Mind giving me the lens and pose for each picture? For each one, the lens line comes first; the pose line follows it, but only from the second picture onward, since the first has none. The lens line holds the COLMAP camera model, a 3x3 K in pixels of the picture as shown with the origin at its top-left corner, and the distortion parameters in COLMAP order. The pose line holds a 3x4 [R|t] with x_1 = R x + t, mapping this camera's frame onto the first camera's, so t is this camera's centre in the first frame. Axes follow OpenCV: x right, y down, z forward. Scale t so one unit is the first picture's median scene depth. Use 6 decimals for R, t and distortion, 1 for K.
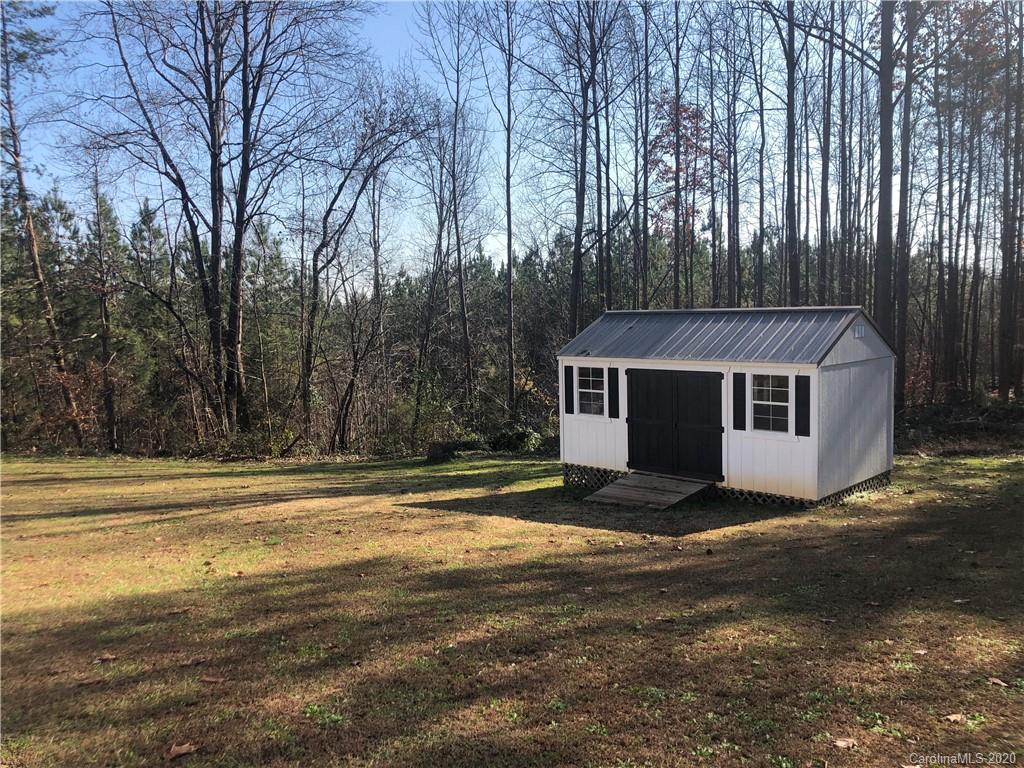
lens RADIAL K [[836.0, 0, 515.9], [0, 836.0, 366.2], [0, 0, 1]] dist [0.001536, 0.003330]
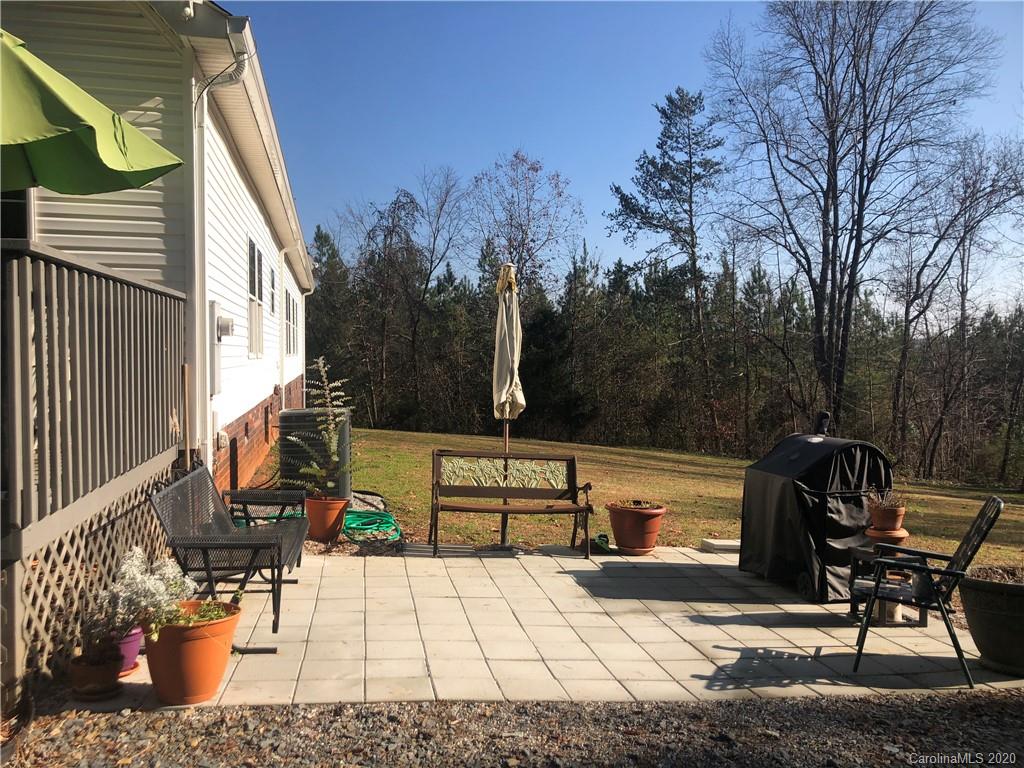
lens RADIAL K [[820.8, 0, 508.1], [0, 820.8, 377.9], [0, 0, 1]] dist [0.075970, -0.125841]
pose [[0.793275, 0.037848, -0.607686, 0.018843], [-0.055479, 0.998407, -0.010239, 0.004550], [0.606331, 0.041836, 0.794111, -0.253830]]
